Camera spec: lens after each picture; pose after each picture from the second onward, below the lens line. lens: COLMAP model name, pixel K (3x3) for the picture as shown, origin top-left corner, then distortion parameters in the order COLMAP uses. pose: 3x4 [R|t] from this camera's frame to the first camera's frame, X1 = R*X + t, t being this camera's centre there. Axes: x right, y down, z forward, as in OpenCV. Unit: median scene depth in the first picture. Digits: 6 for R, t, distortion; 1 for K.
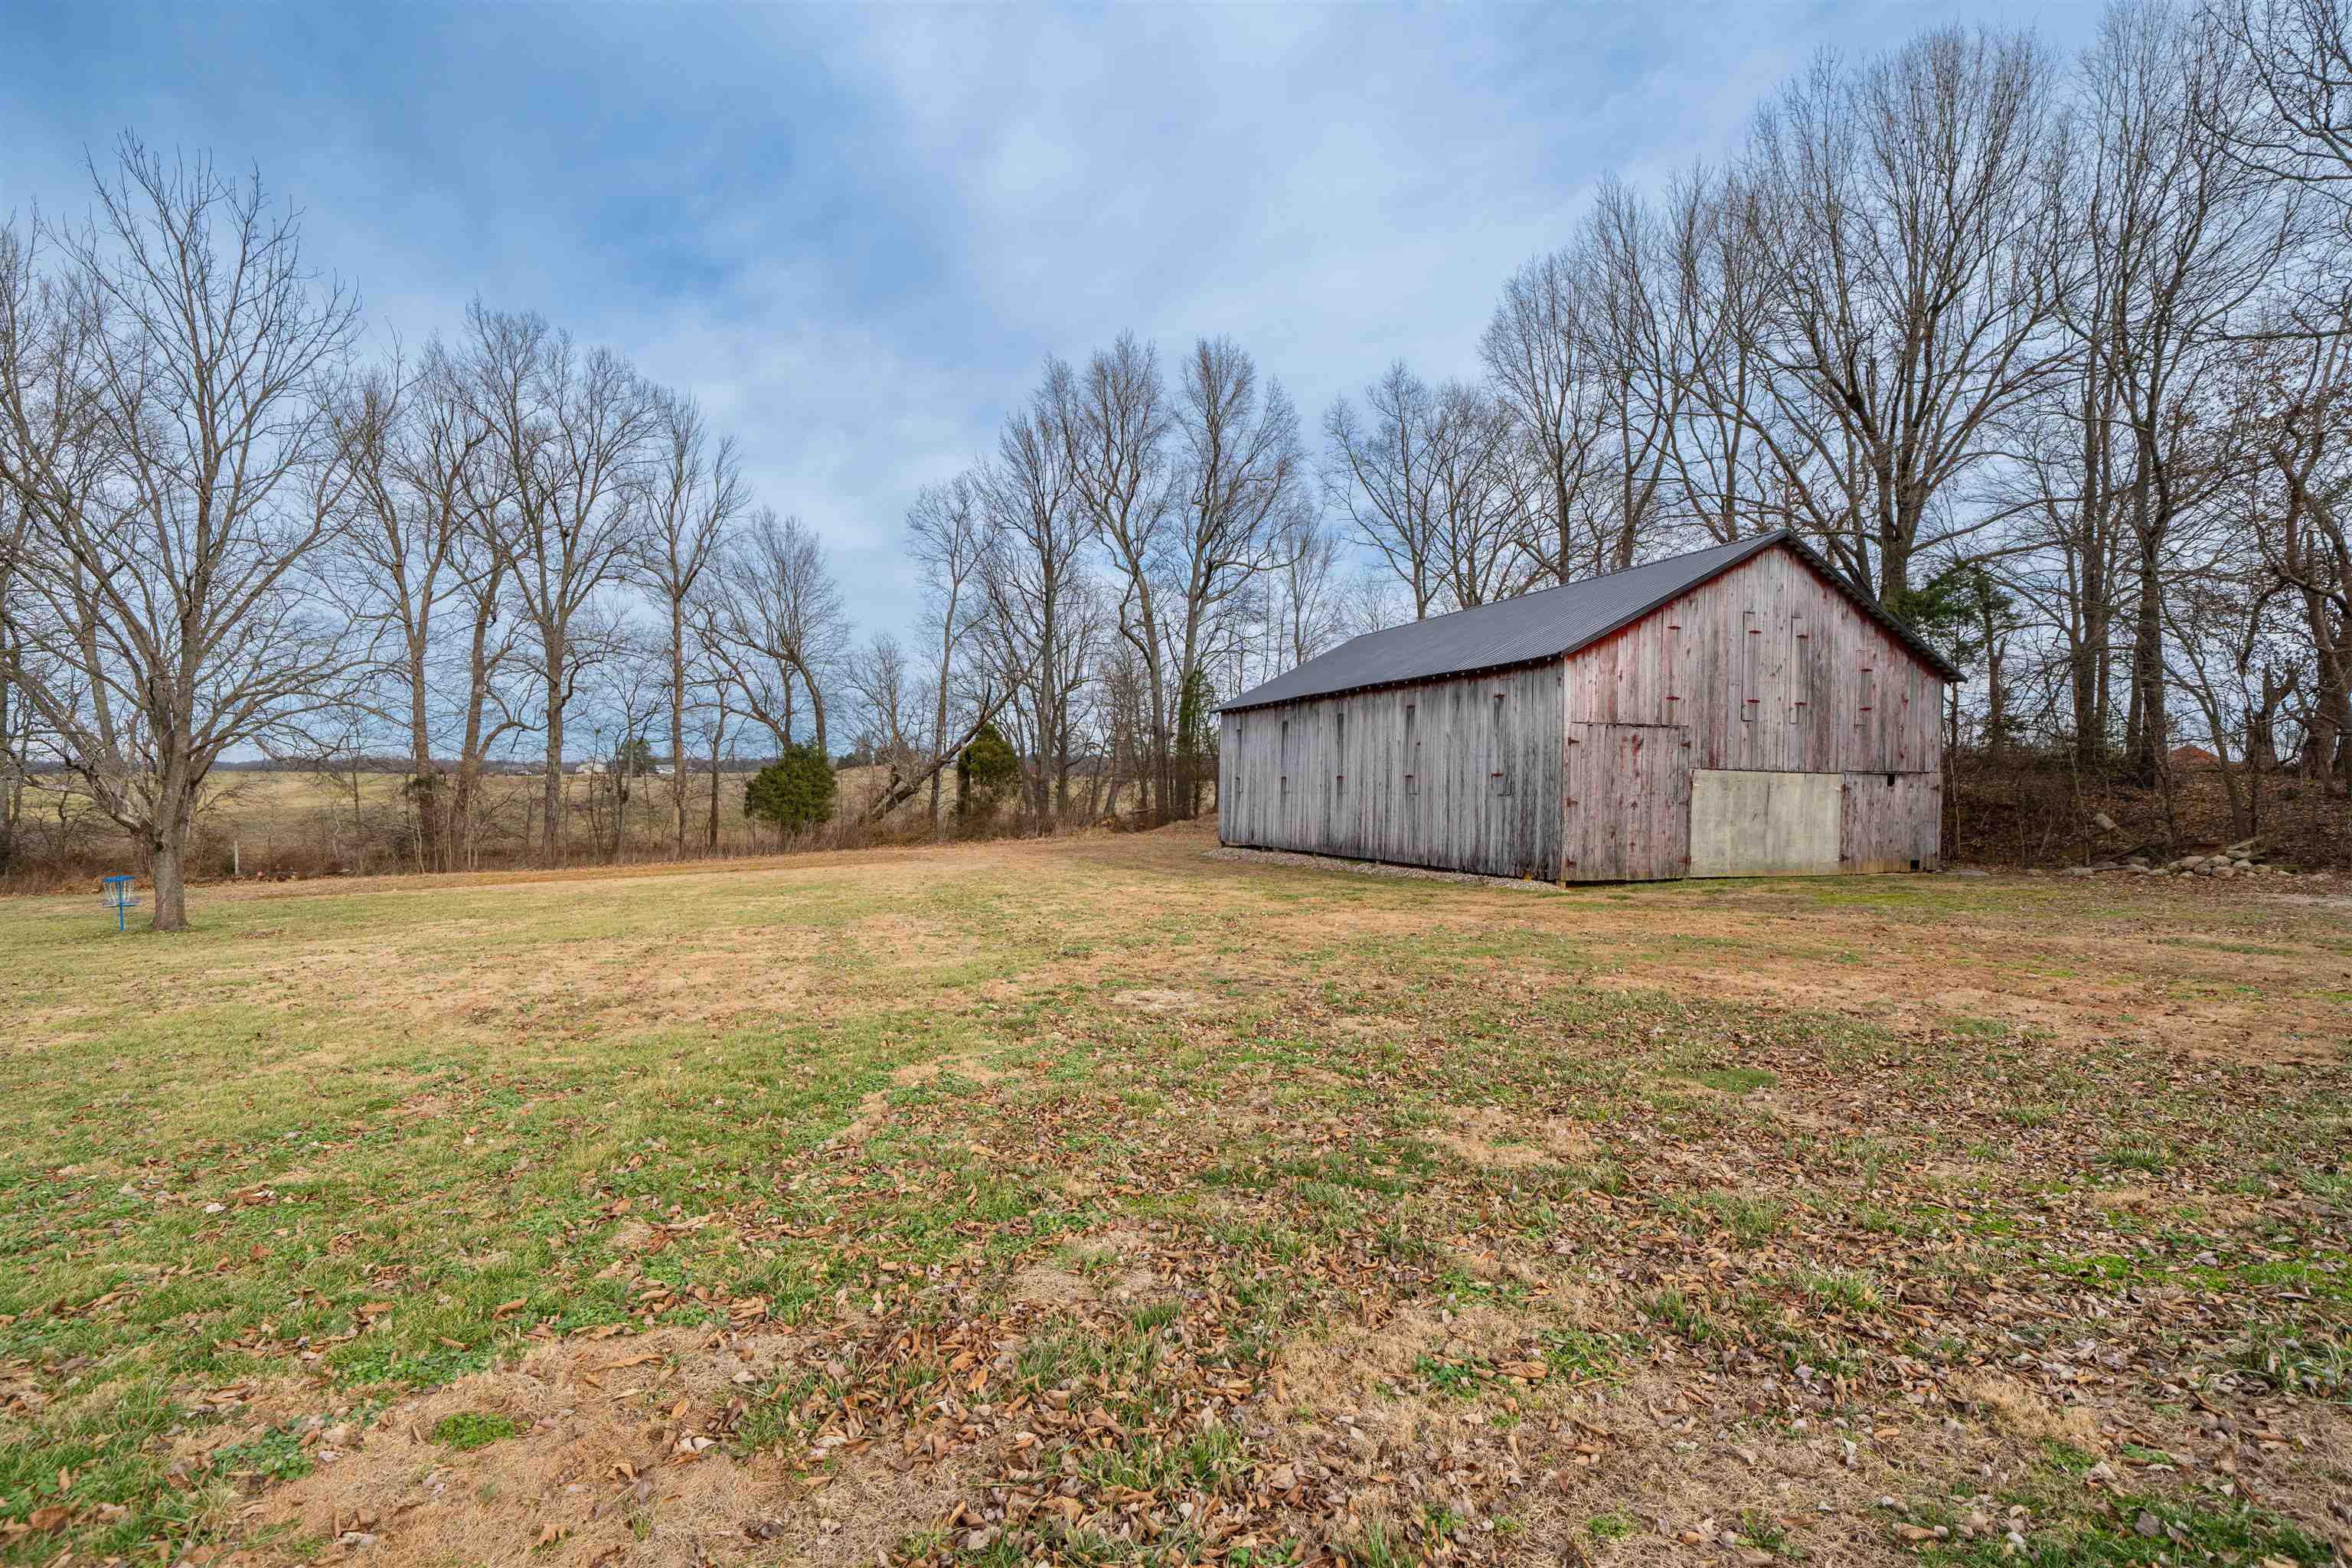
lens RADIAL K [[1106.4, 0, 1176.0], [0, 1106.4, 784.0], [0, 0, 1]] dist [0.001037, 0.000122]
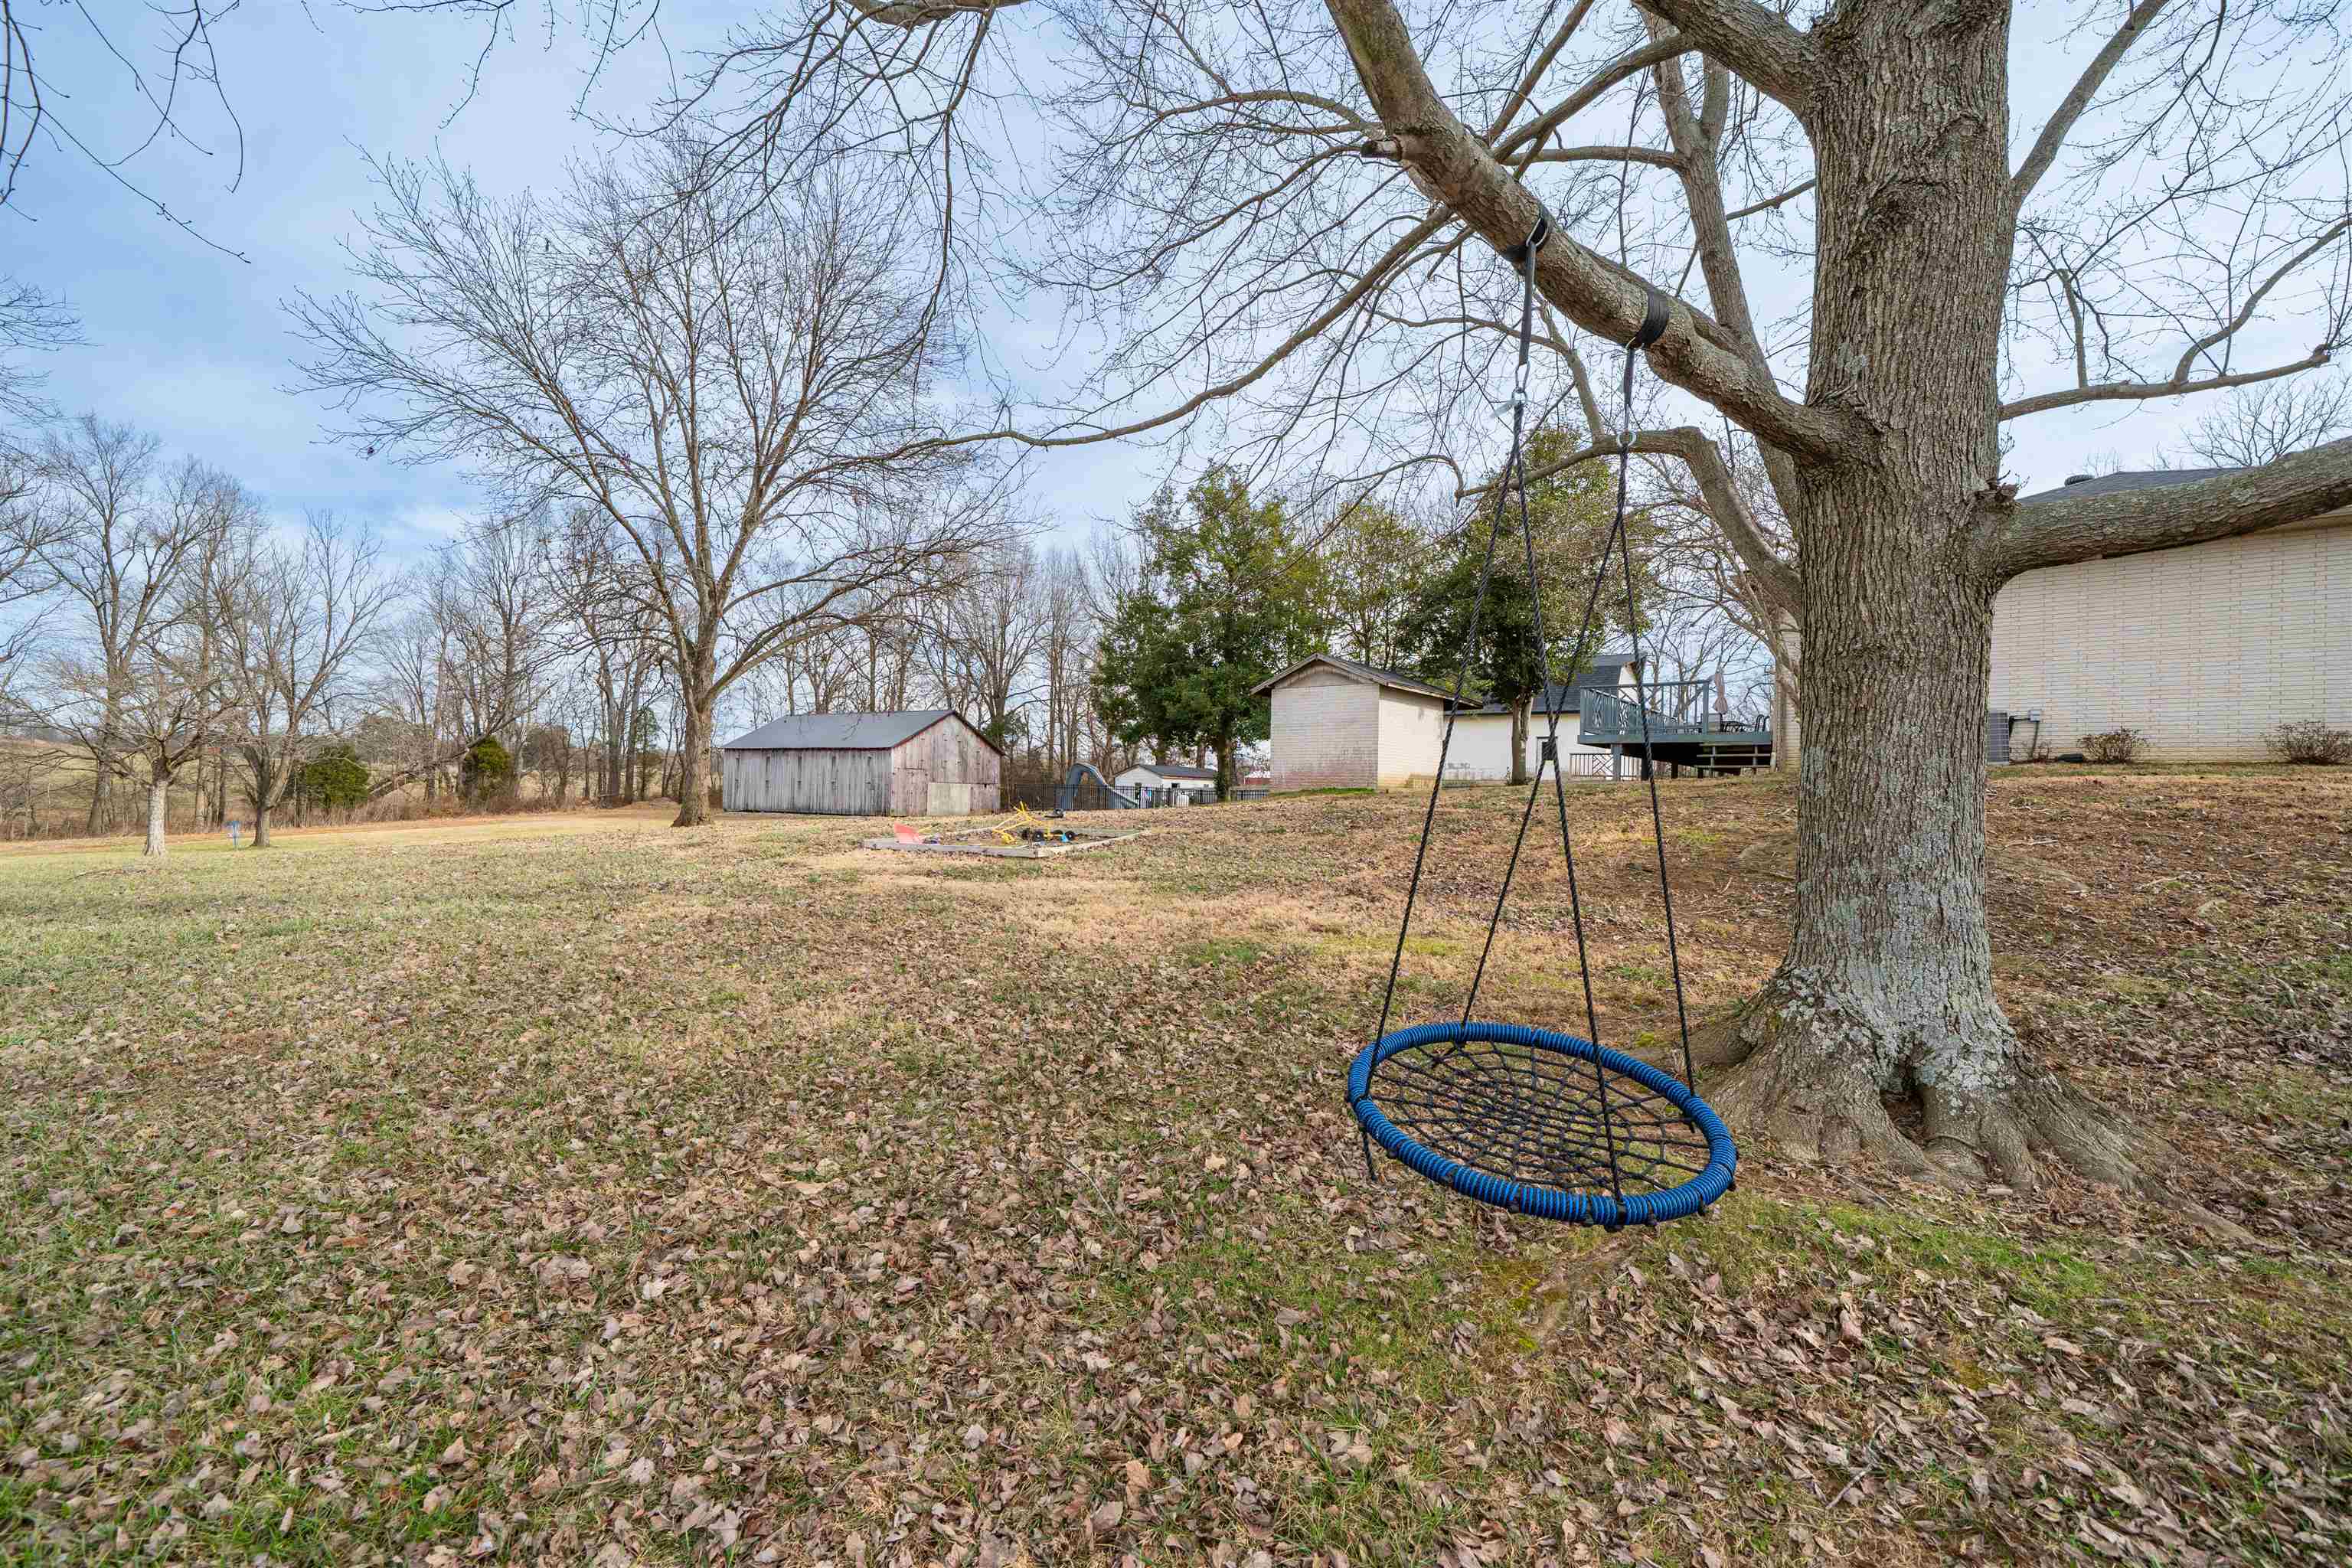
lens RADIAL K [[924.0, 0, 1176.0], [0, 924.0, 784.0], [0, 0, 1]] dist [0.001288, 0.000357]
pose [[0.762875, 0.010696, 0.646457, -0.686716], [-0.017382, 0.999841, 0.003969, -0.028915], [-0.646312, -0.014265, 0.762940, -1.447356]]
